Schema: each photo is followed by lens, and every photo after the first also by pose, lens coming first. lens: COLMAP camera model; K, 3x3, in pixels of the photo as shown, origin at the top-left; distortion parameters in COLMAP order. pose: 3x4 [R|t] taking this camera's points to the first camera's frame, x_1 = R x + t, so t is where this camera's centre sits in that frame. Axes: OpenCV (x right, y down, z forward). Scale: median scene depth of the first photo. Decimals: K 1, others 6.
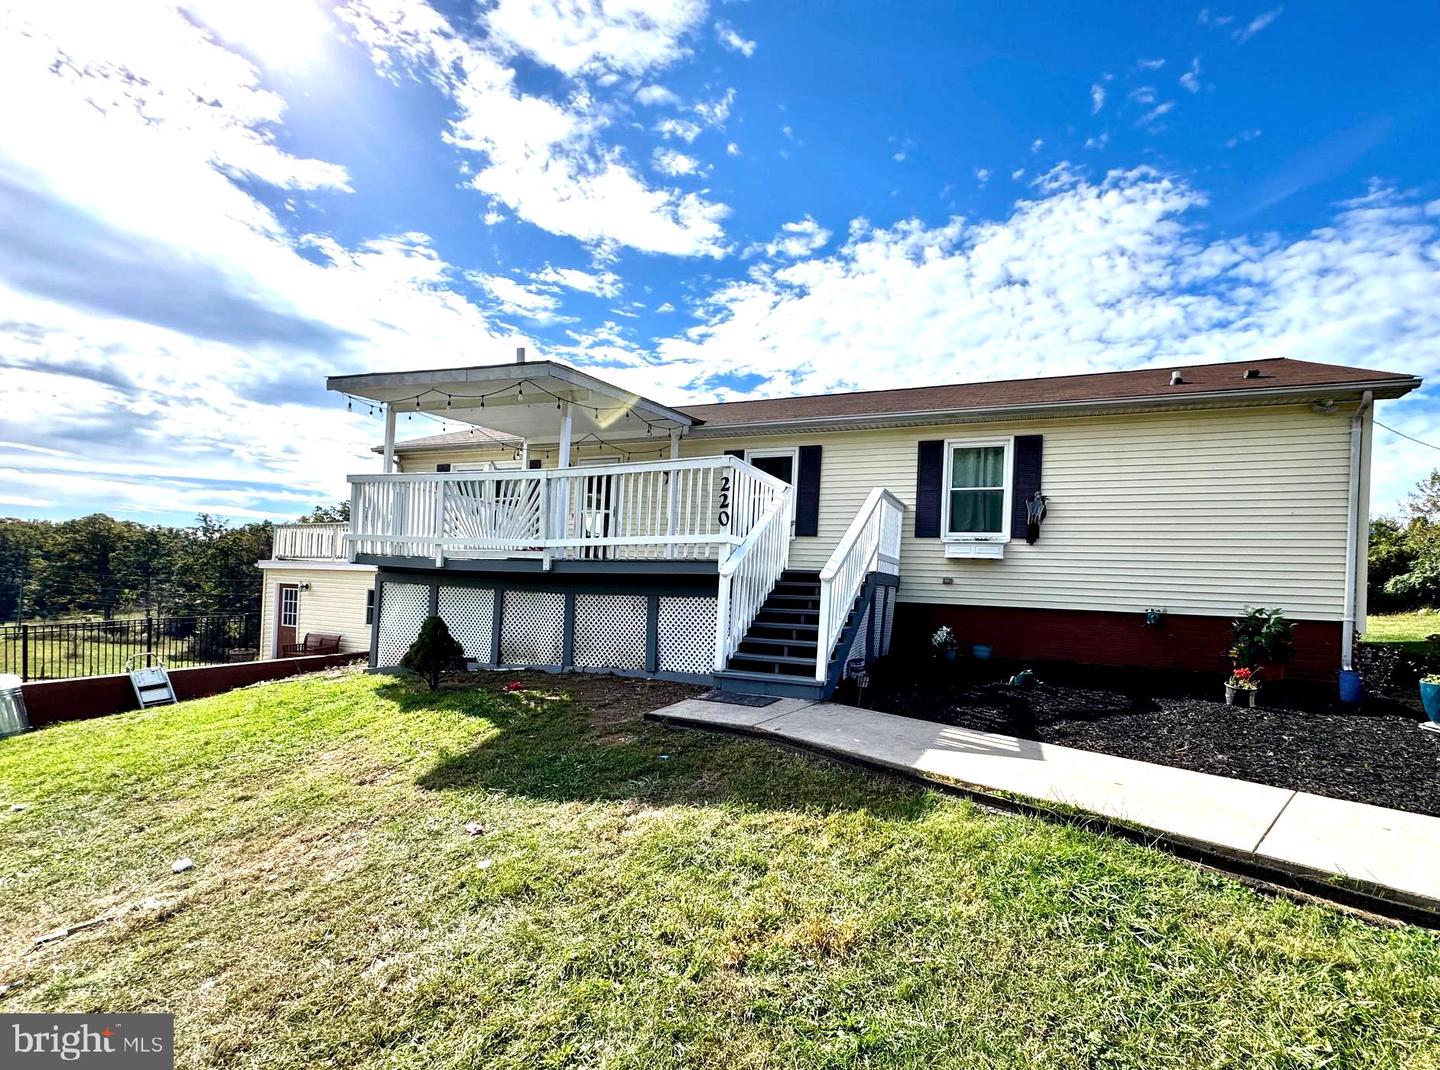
lens RADIAL K [[576.1, 0, 726.3], [0, 576.1, 593.8], [0, 0, 1]] dist [0.003618, 0.000061]
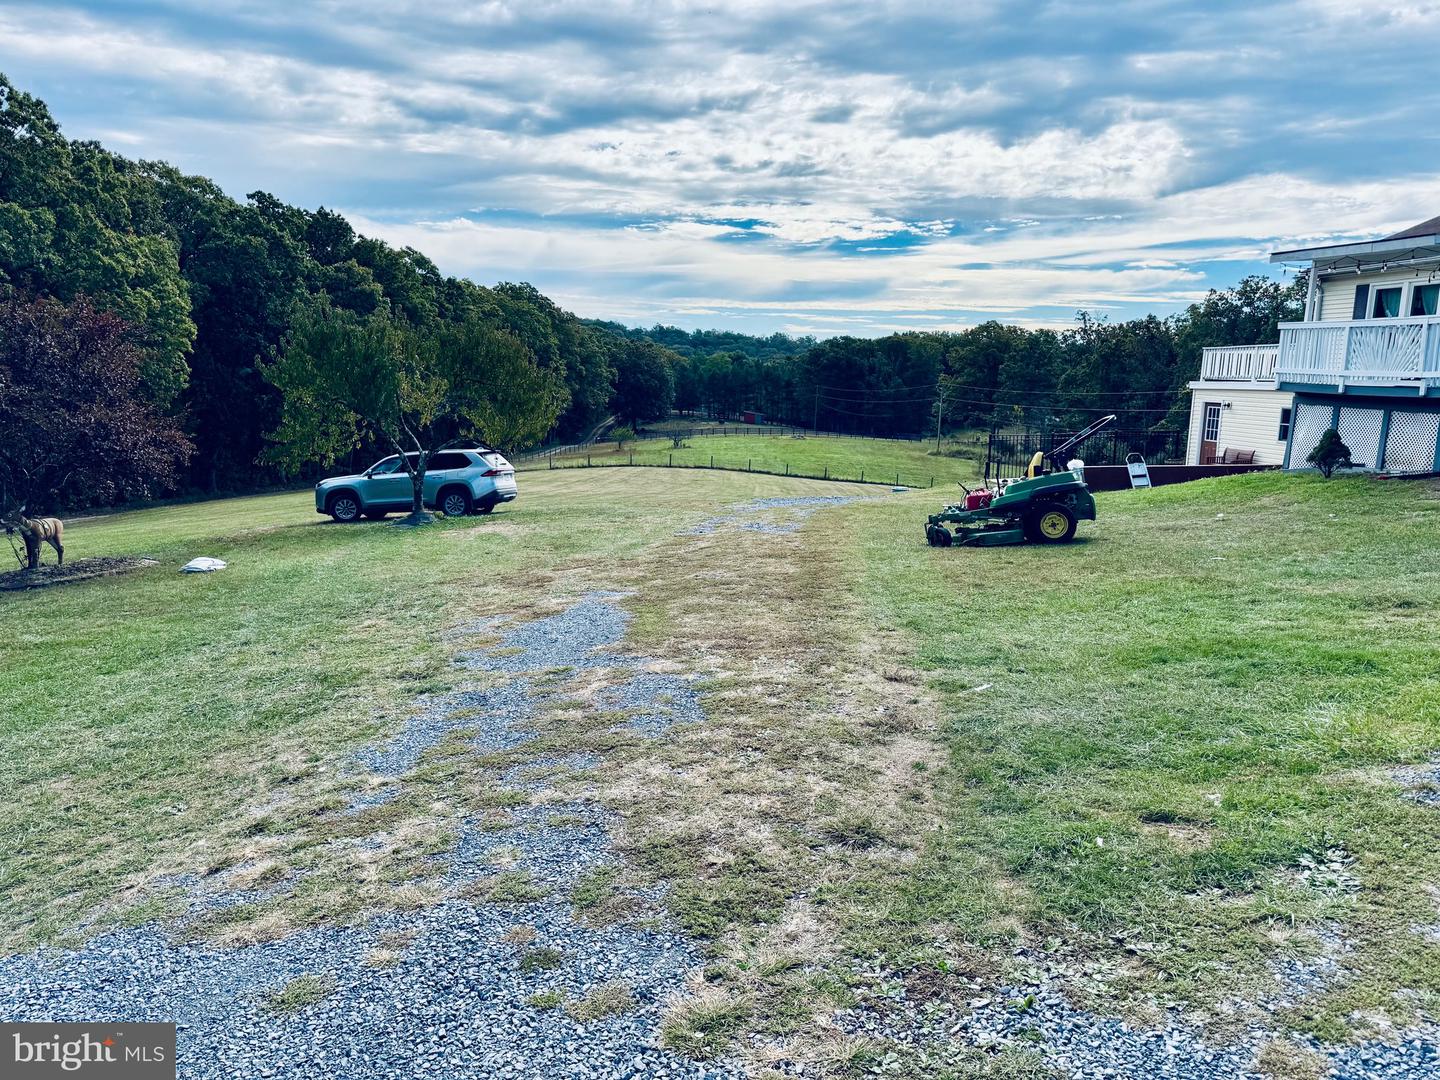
lens RADIAL K [[993.7, 0, 714.7], [0, 993.7, 550.5], [0, 0, 1]] dist [-0.021974, -0.002338]
pose [[0.489123, 0.120927, -0.863791, 0.687569], [0.002168, 0.990171, 0.139848, -0.005974], [0.872212, -0.070276, 0.484053, -1.187997]]
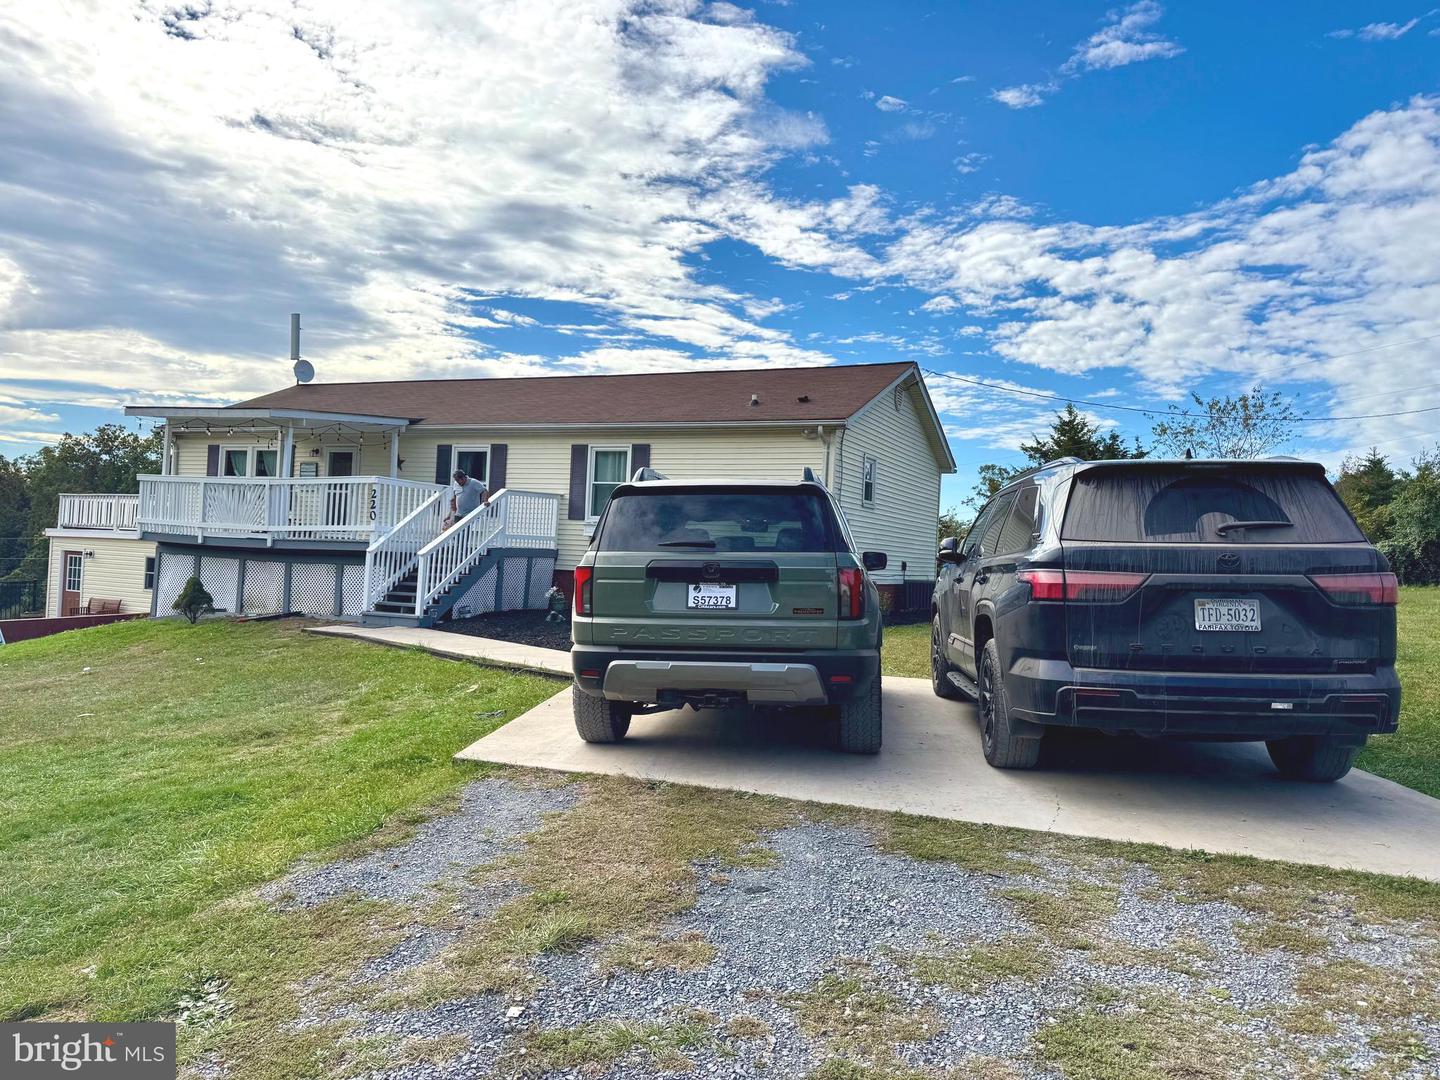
lens RADIAL K [[993.7, 0, 718.0], [0, 993.7, 547.7], [0, 0, 1]] dist [-0.021974, -0.002338]
pose [[0.999821, 0.004009, -0.018503, 0.700311], [-0.004251, 0.999906, -0.013073, -0.007918], [0.018449, 0.013150, 0.999743, -1.196548]]
